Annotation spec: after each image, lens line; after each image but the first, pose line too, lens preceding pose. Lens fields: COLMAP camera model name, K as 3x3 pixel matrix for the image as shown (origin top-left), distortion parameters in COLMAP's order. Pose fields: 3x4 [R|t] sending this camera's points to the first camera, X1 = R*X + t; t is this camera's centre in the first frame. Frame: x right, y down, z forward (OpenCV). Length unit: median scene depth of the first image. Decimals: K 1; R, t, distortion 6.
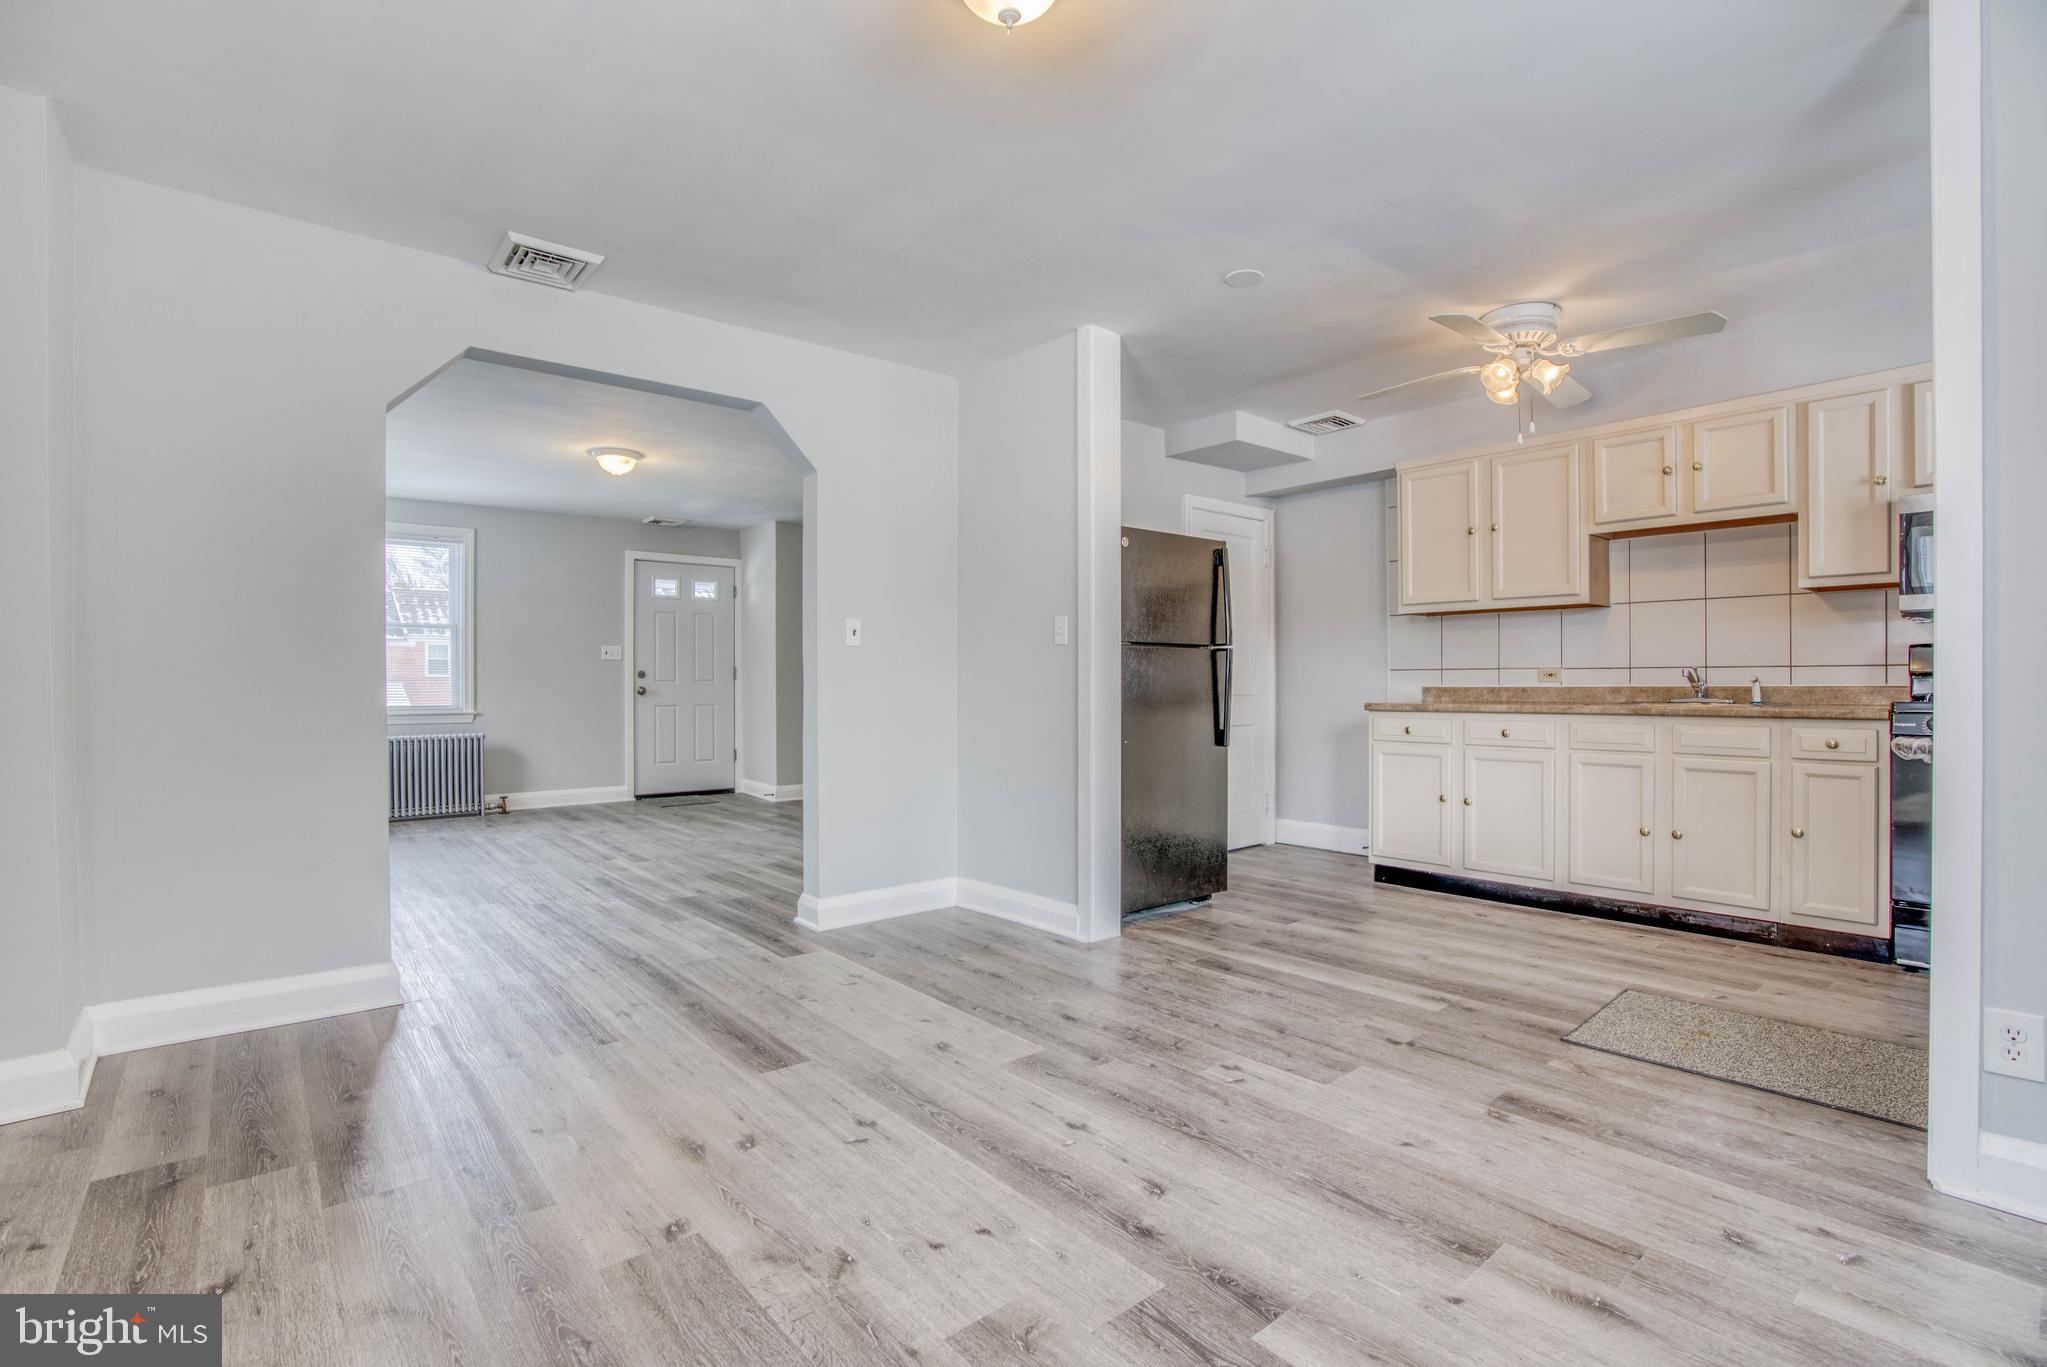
lens RADIAL K [[980.5, 0, 1003.2], [0, 980.5, 687.3], [0, 0, 1]] dist [-0.073637, 0.042958]
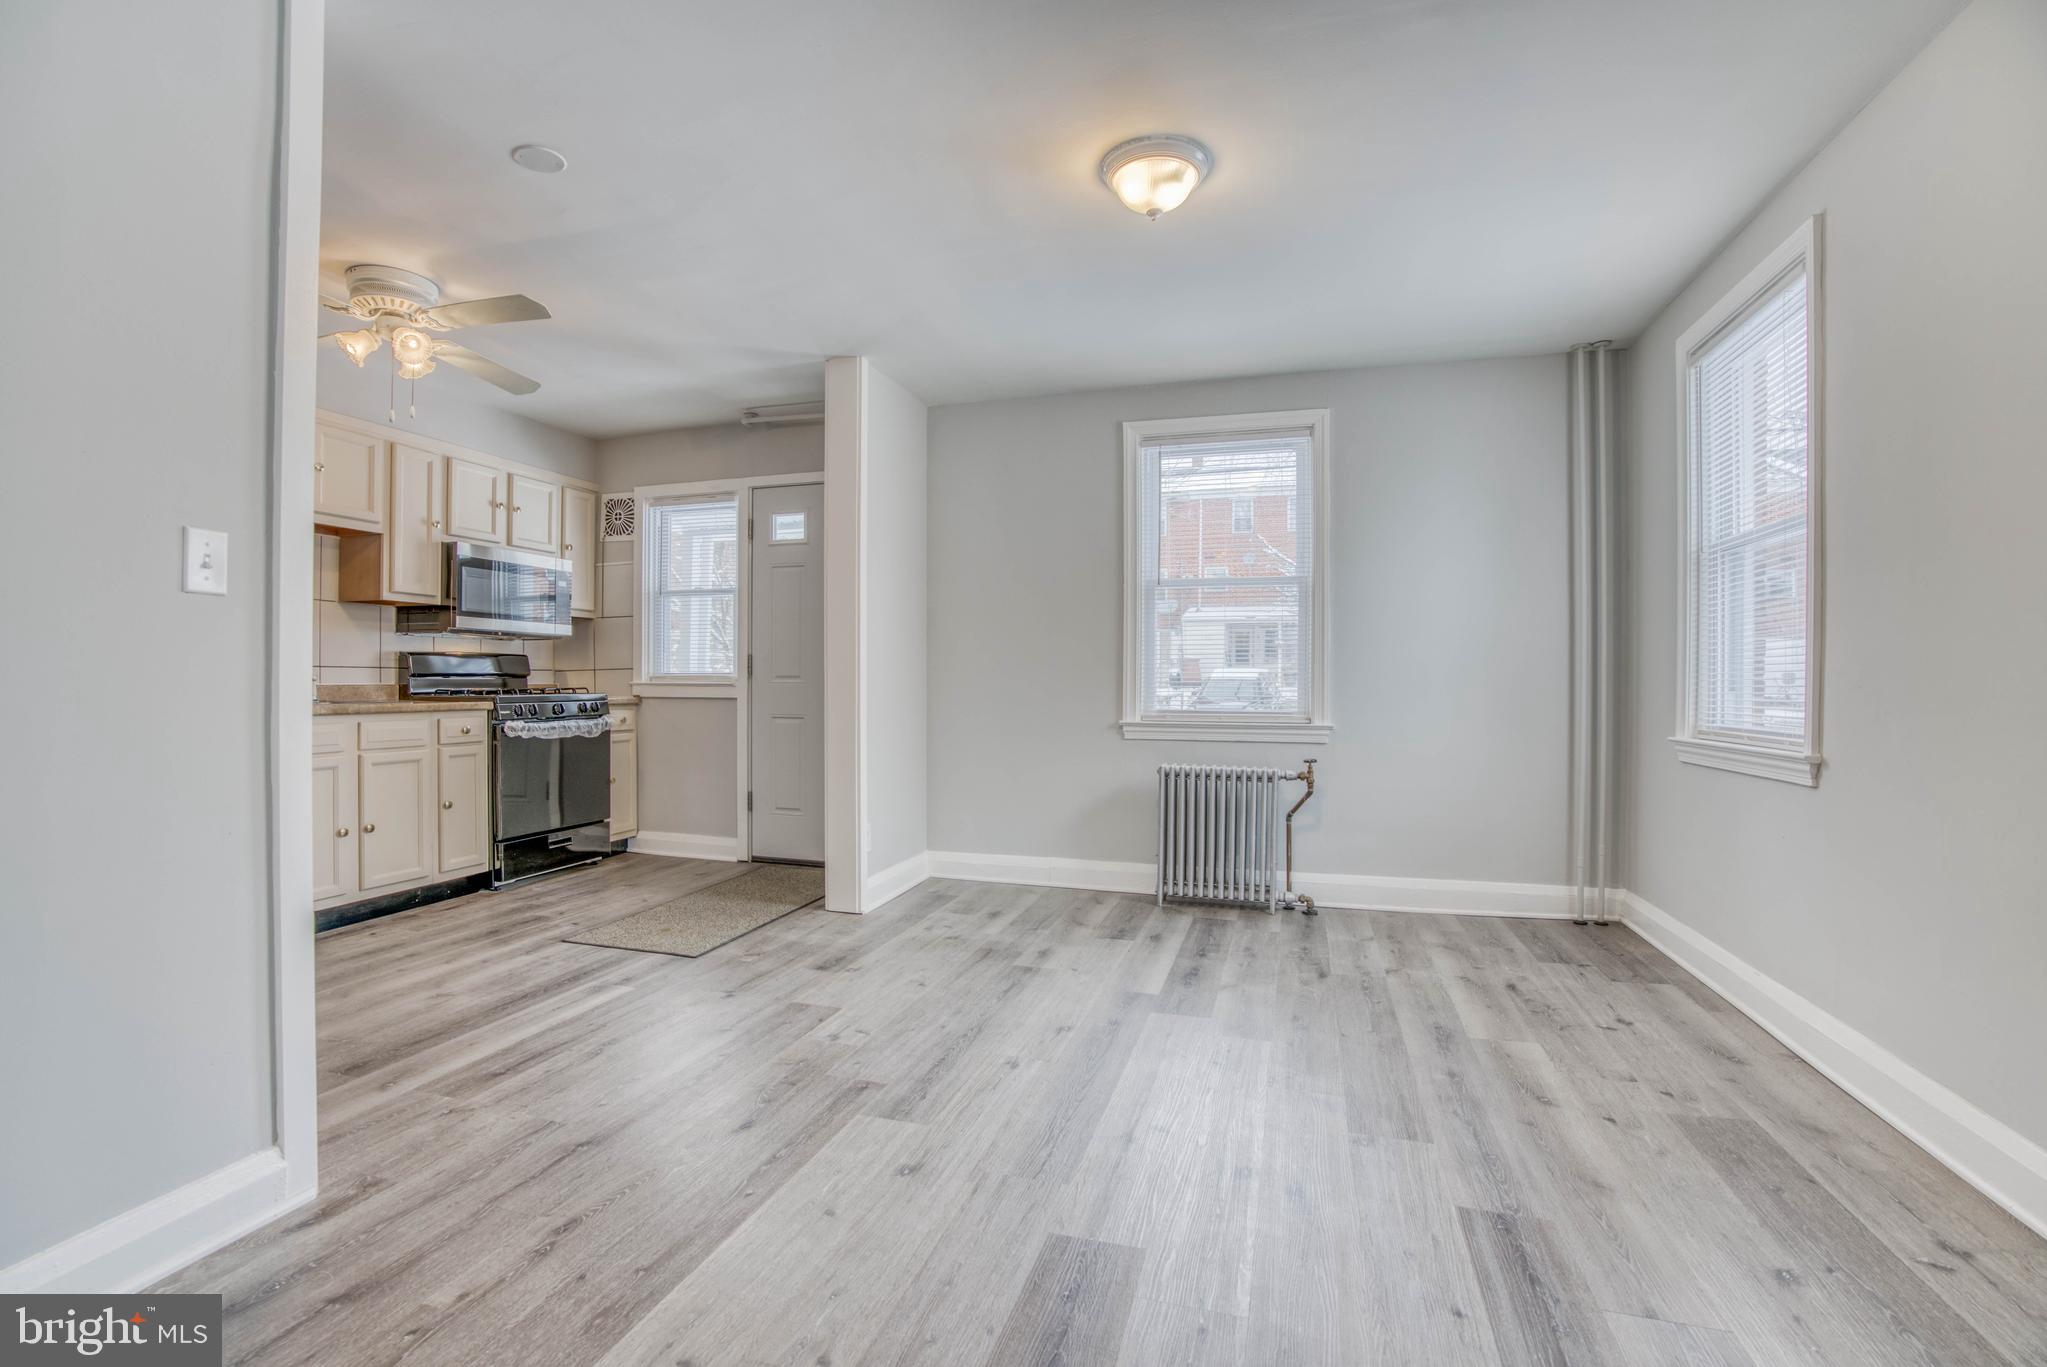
lens RADIAL K [[980.5, 0, 1003.2], [0, 980.5, 687.3], [0, 0, 1]] dist [-0.073637, 0.042958]
pose [[-0.575369, 0.000649, 0.817894, -0.759304], [0.001158, 0.999999, 0.000021, 0.003567], [-0.817893, 0.000959, -0.575369, 1.471891]]
